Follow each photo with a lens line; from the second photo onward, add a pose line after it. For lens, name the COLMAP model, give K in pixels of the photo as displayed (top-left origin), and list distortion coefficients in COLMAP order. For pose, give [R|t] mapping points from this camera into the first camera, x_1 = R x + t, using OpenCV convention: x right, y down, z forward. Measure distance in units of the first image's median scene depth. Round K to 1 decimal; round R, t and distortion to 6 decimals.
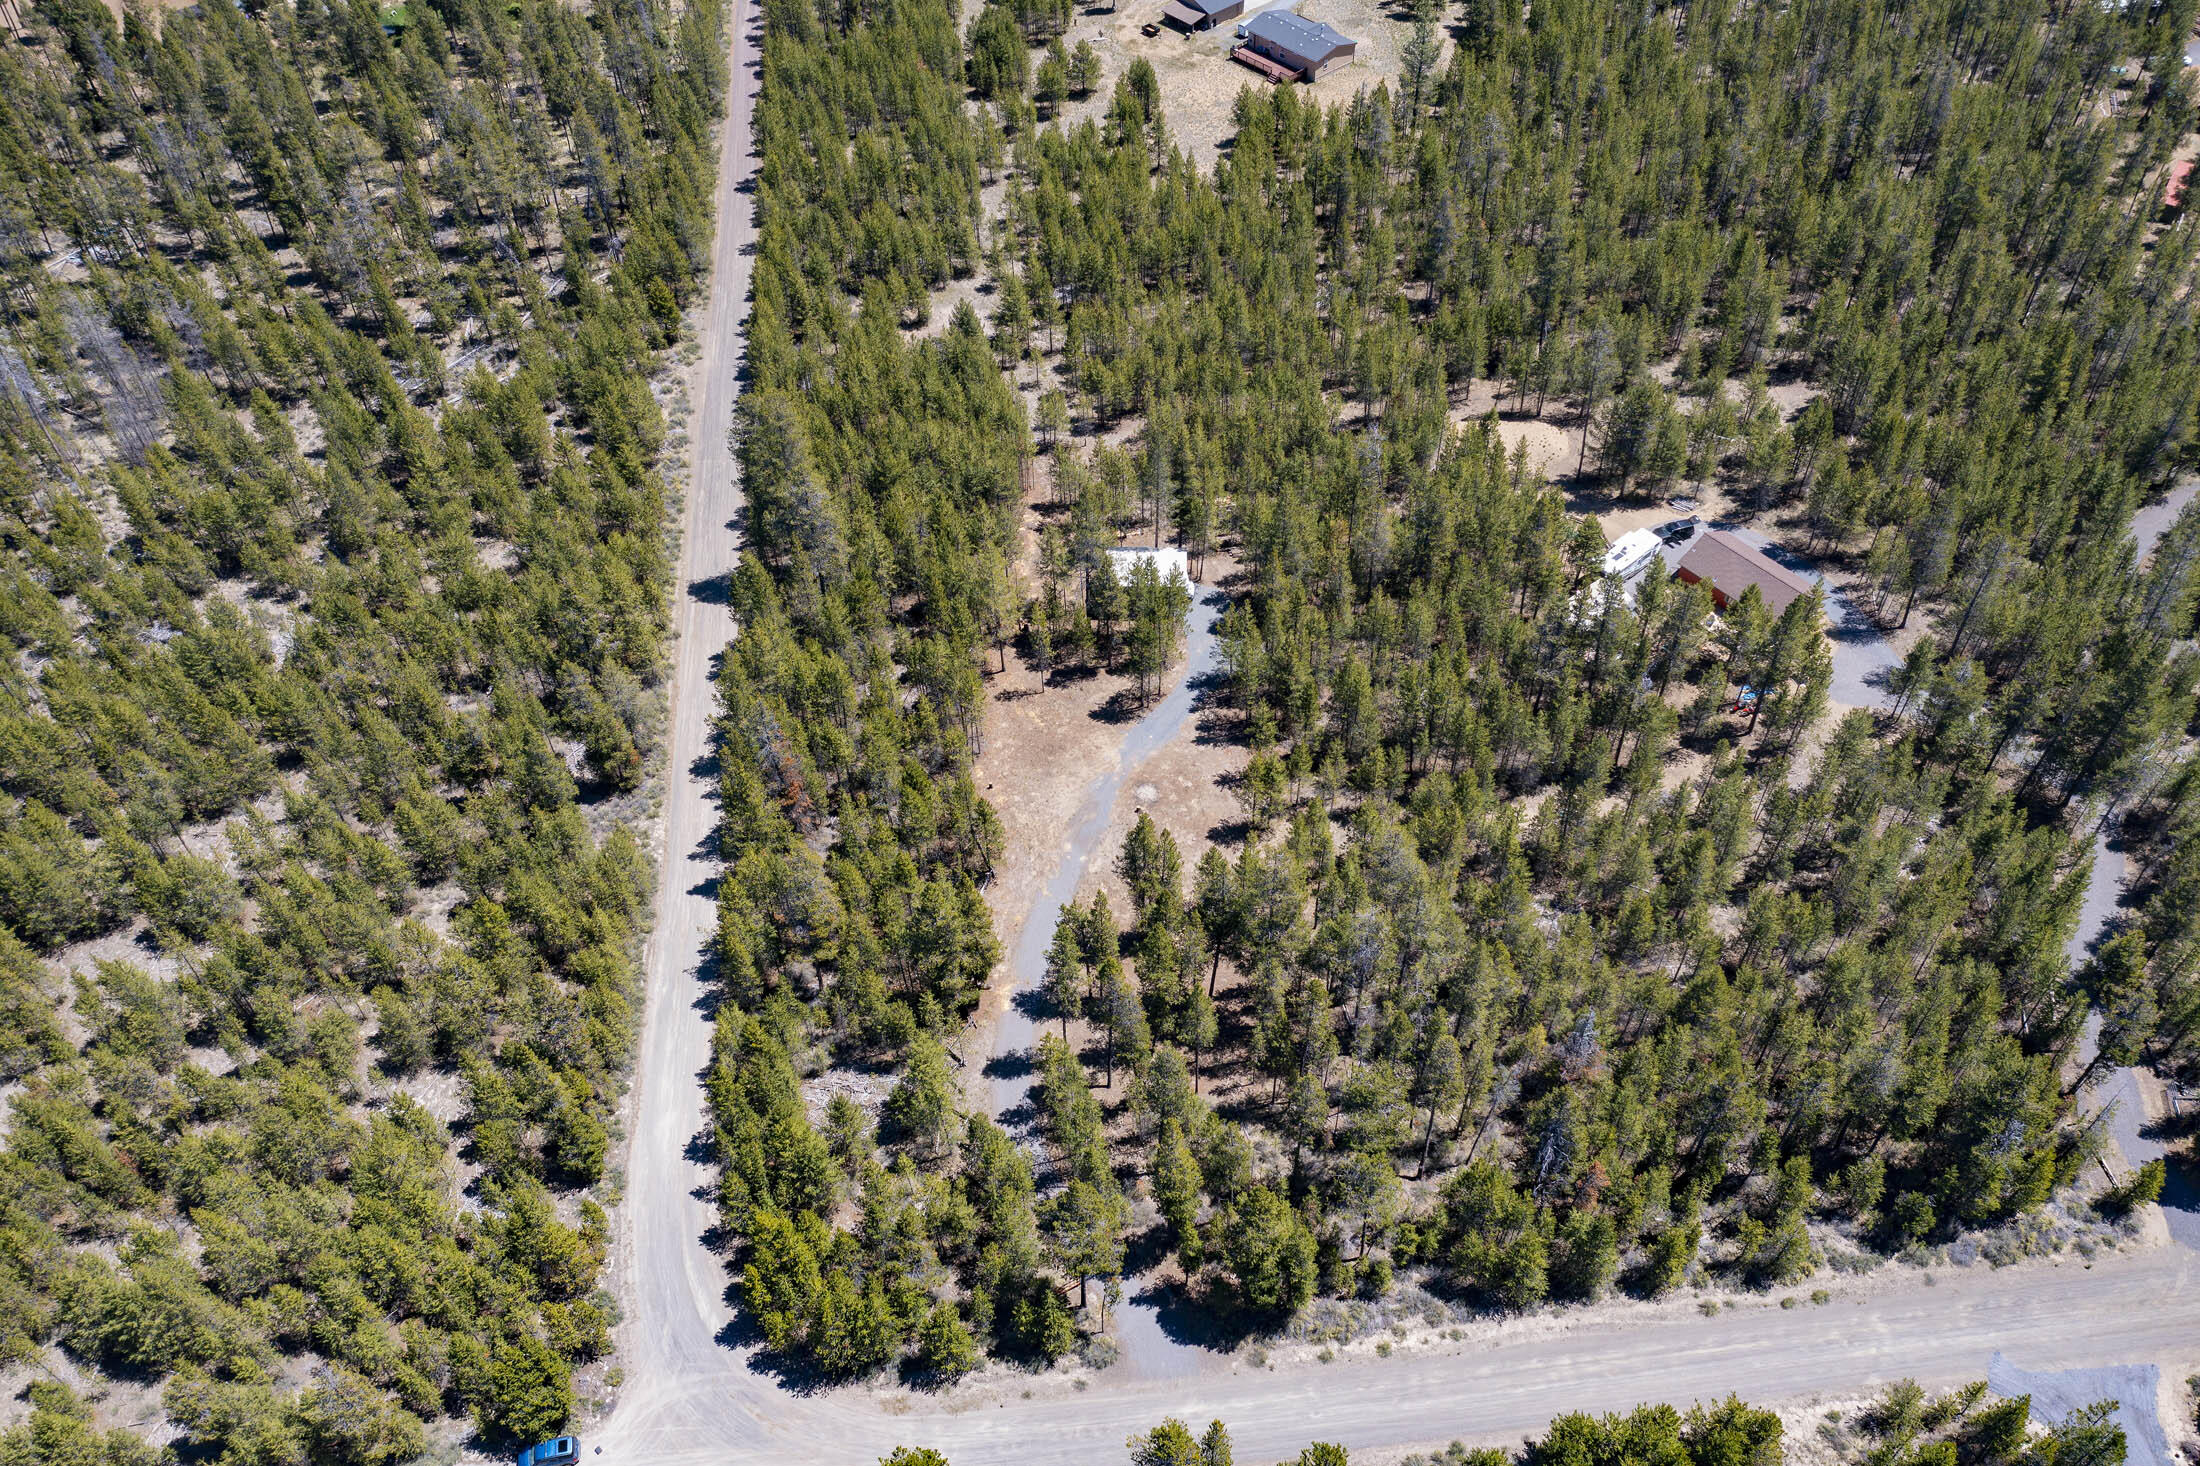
lens RADIAL K [[1726.7, 0, 1092.3], [0, 1726.7, 731.8], [0, 0, 1]] dist [-0.001201, -0.003440]
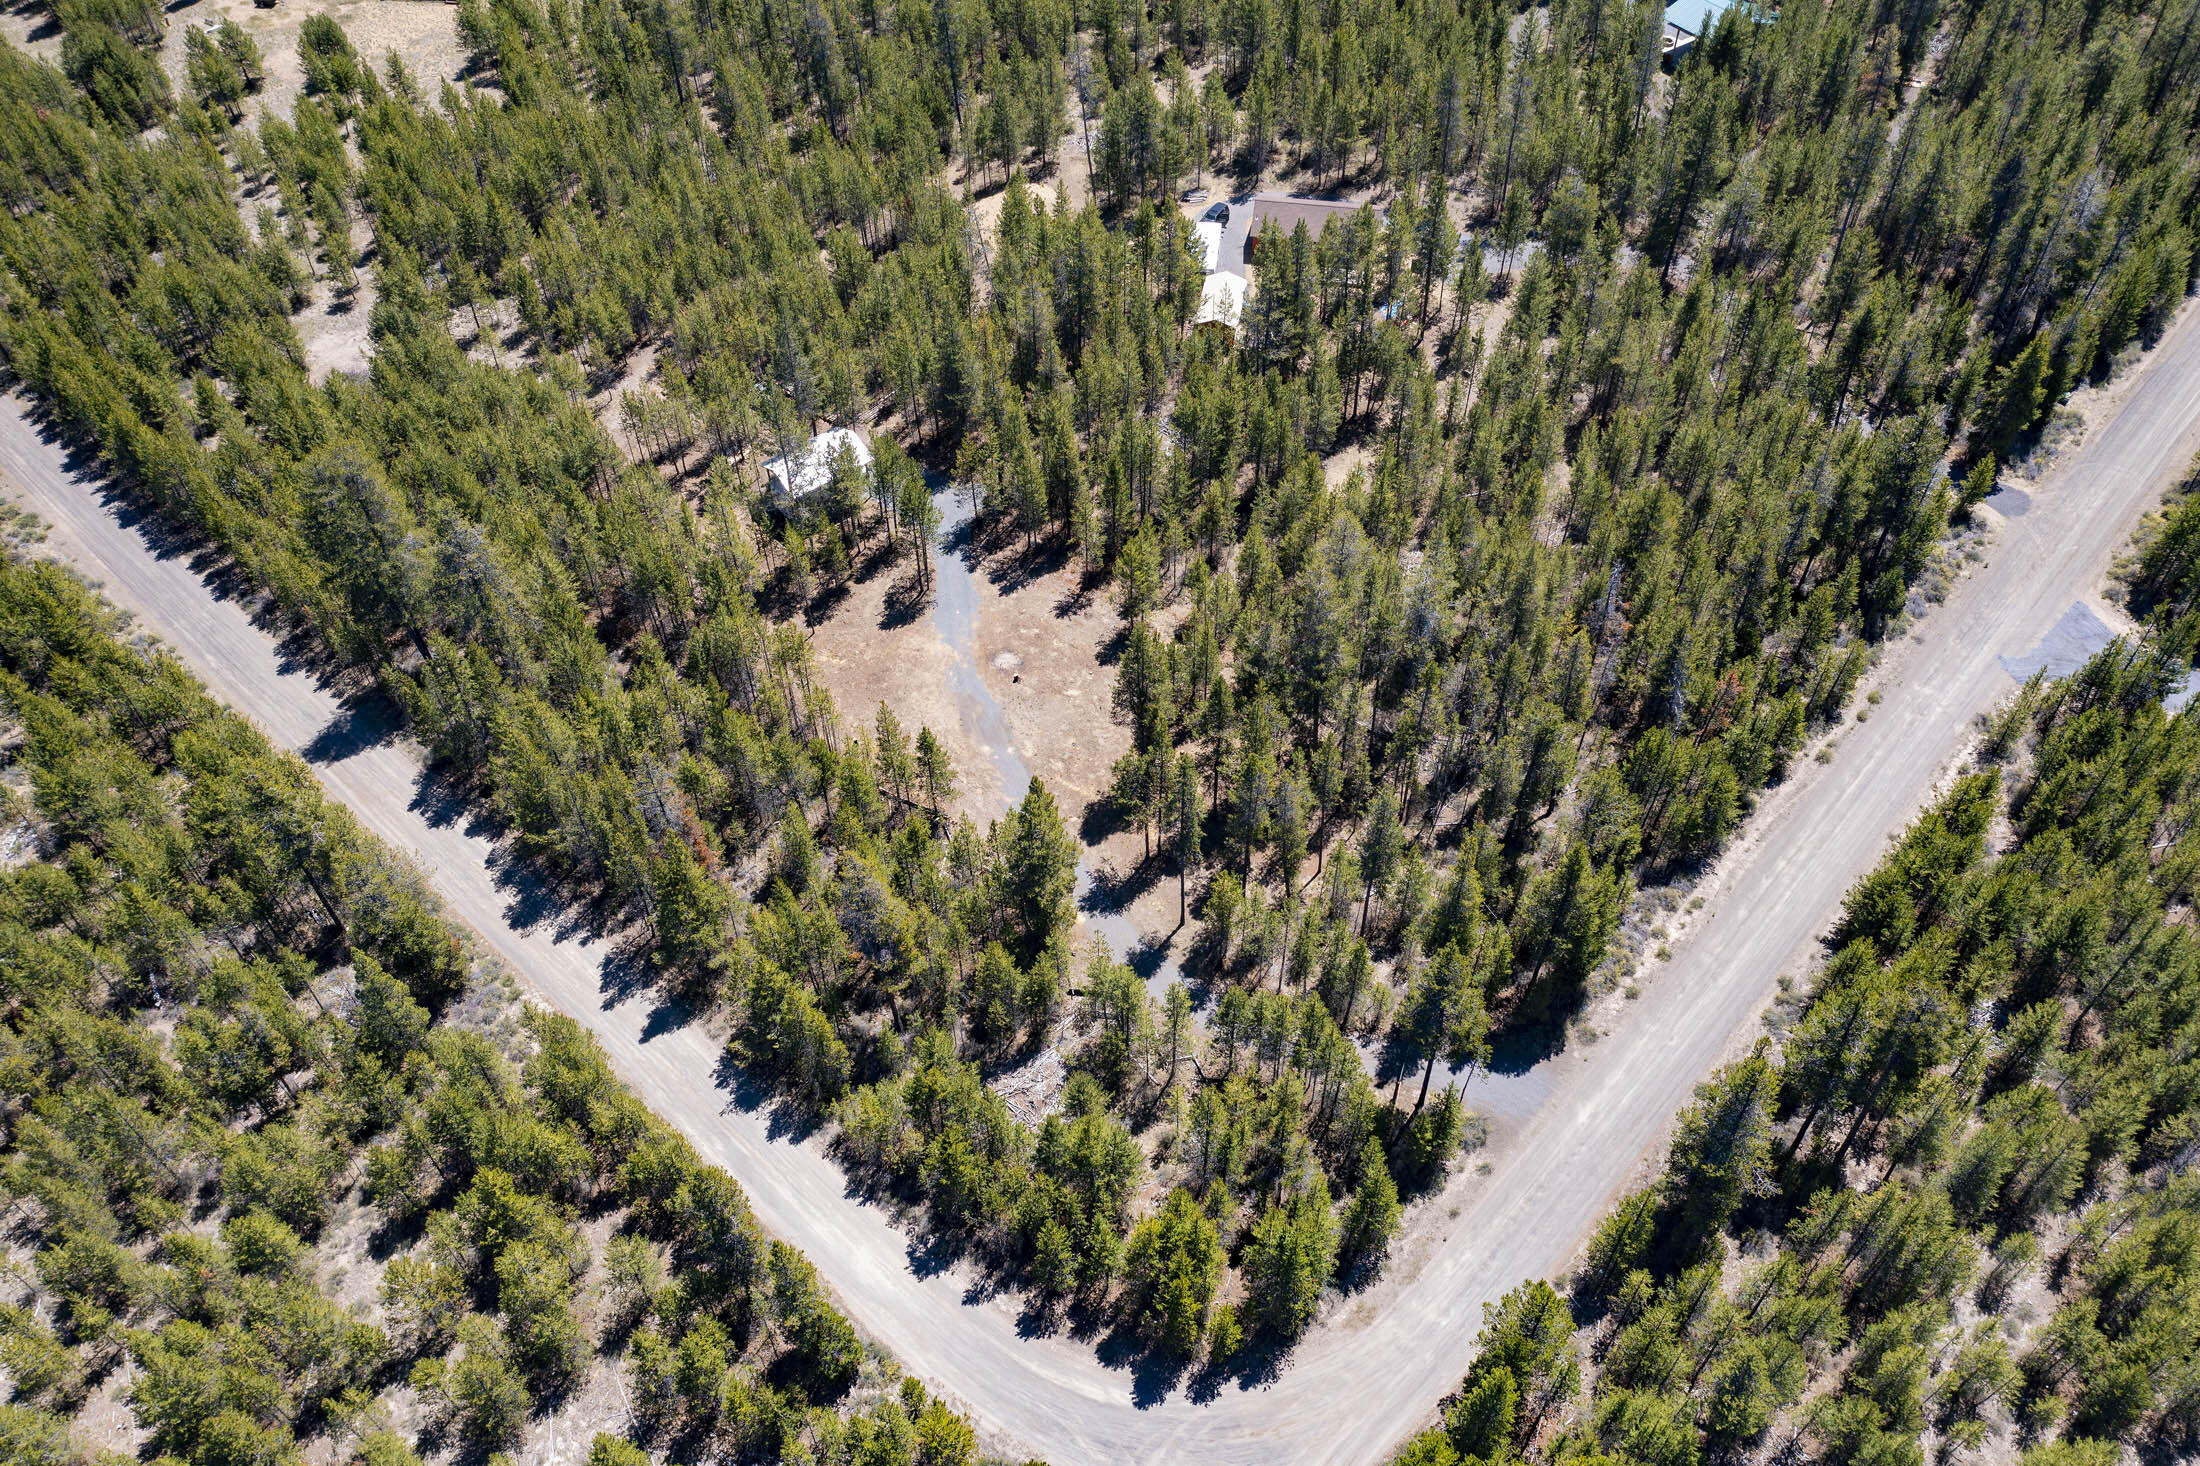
lens RADIAL K [[1726.7, 0, 1098.7], [0, 1726.7, 734.2], [0, 0, 1]] dist [-0.001201, -0.003440]
pose [[0.748111, -0.489849, 0.447636, -0.378852], [0.485860, 0.863815, 0.133281, -0.029695], [-0.451963, 0.117780, 0.884227, 0.226234]]
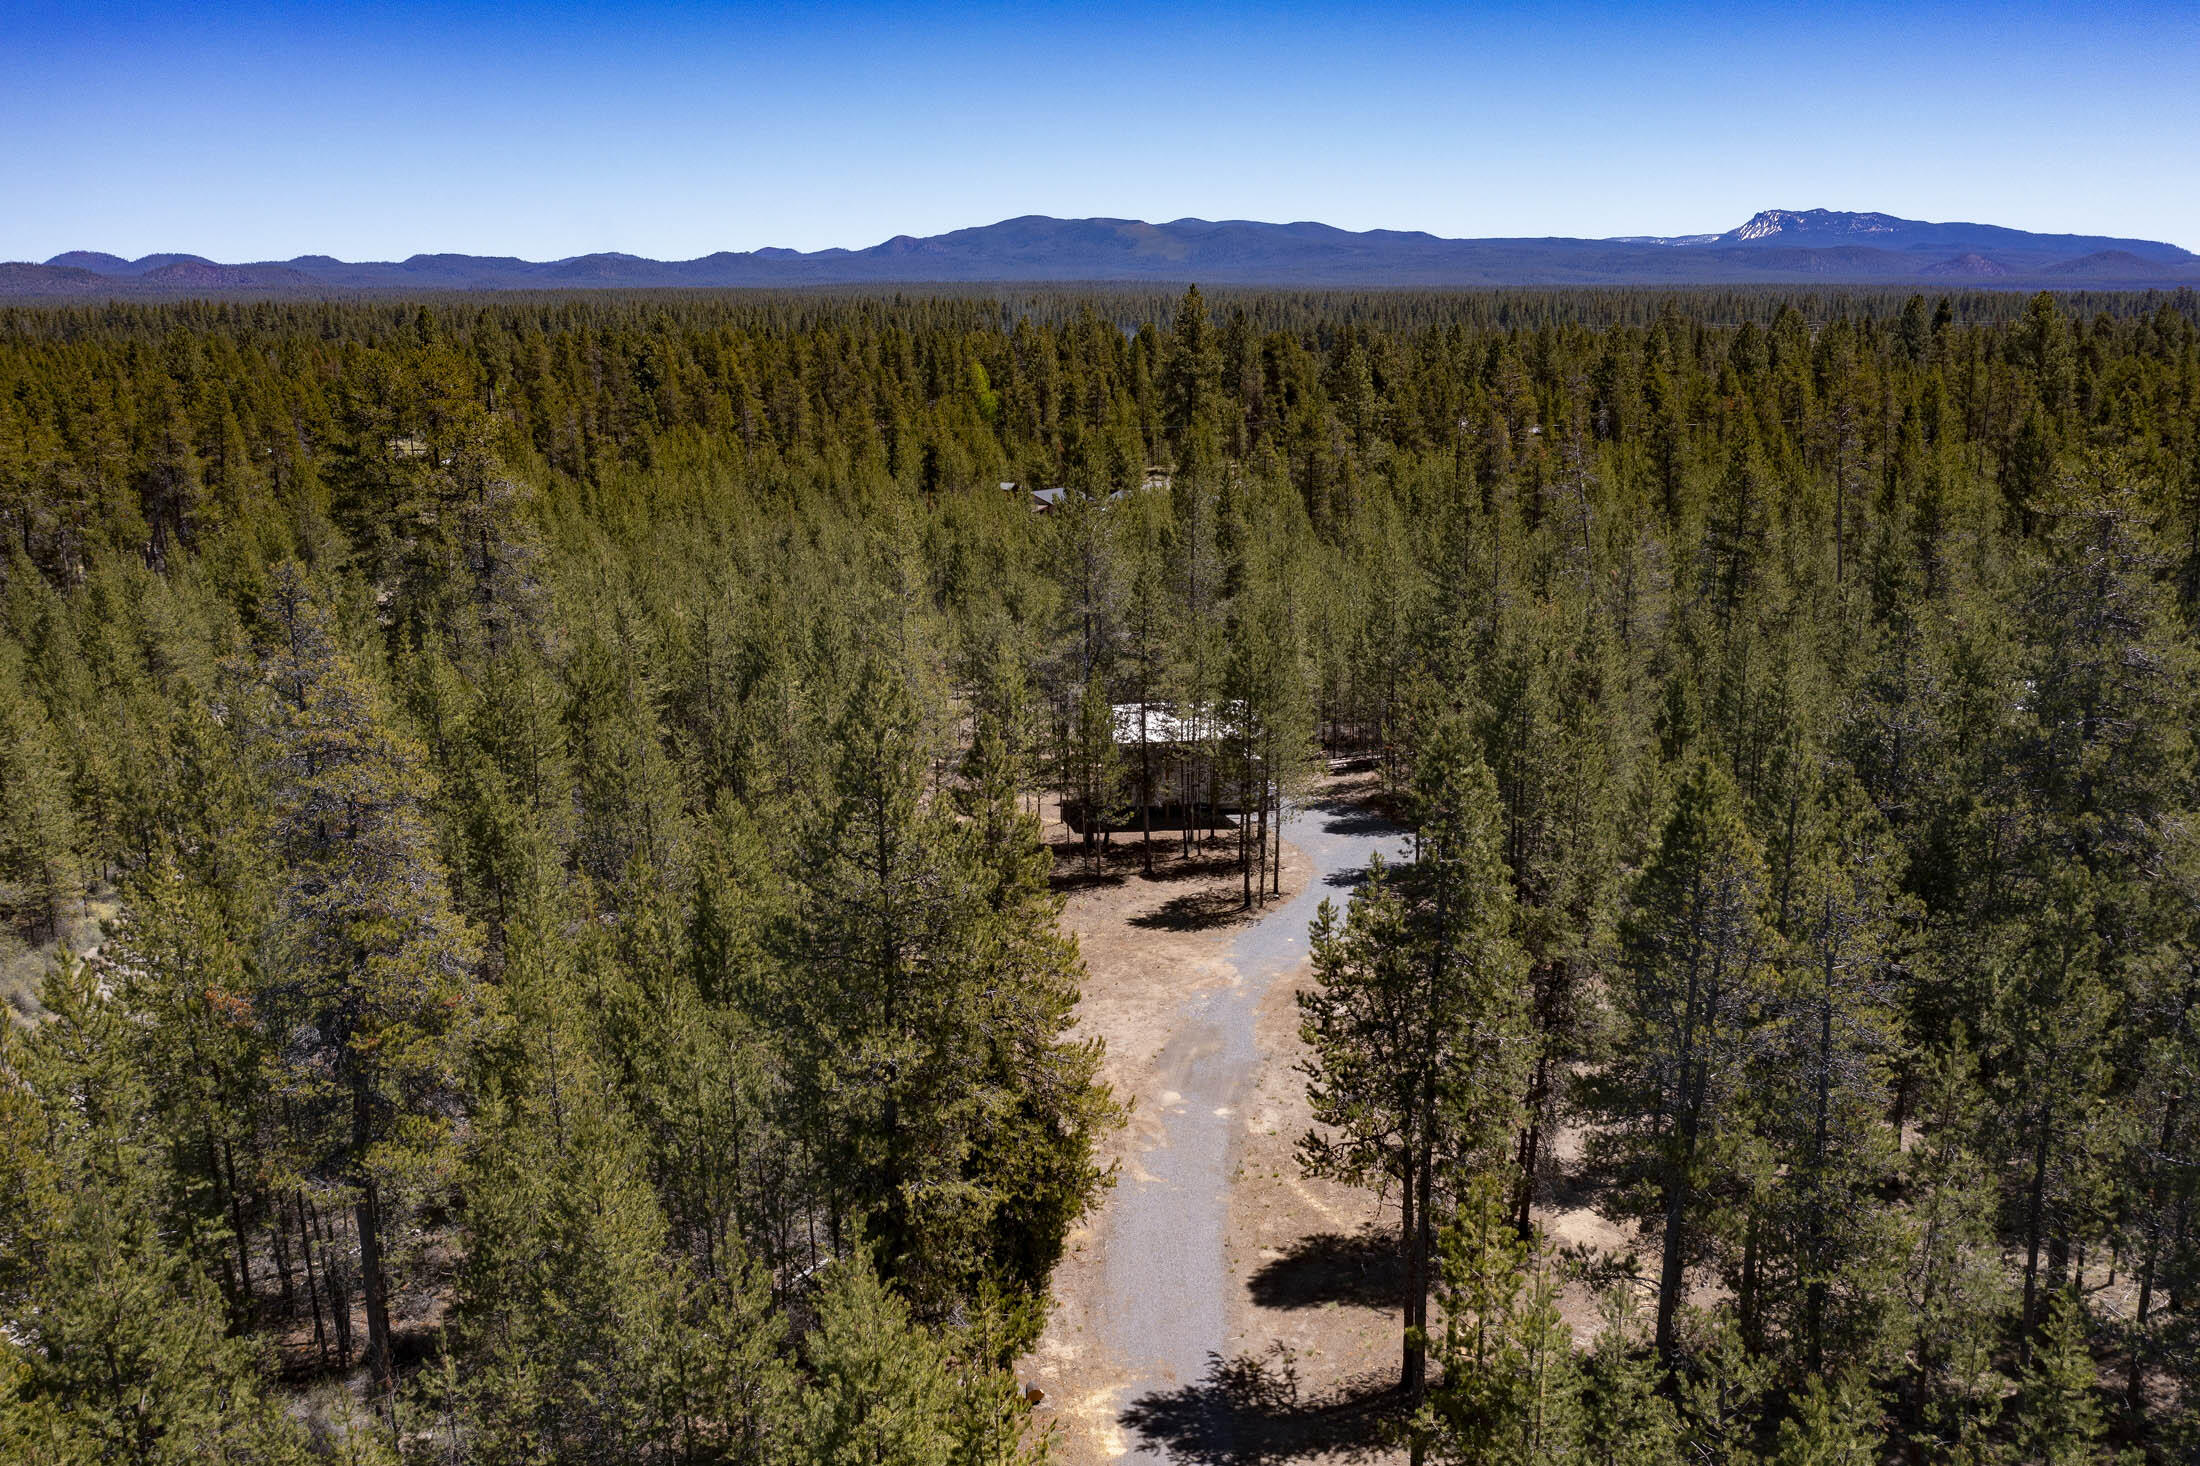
lens RADIAL K [[1726.7, 0, 1102.9], [0, 1726.7, 736.5], [0, 0, 1]] dist [-0.001201, -0.003440]
pose [[0.984386, -0.023500, 0.174447, -0.094278], [0.117457, 0.825830, -0.551552, 0.214322], [-0.131102, 0.563430, 0.815695, 0.715493]]
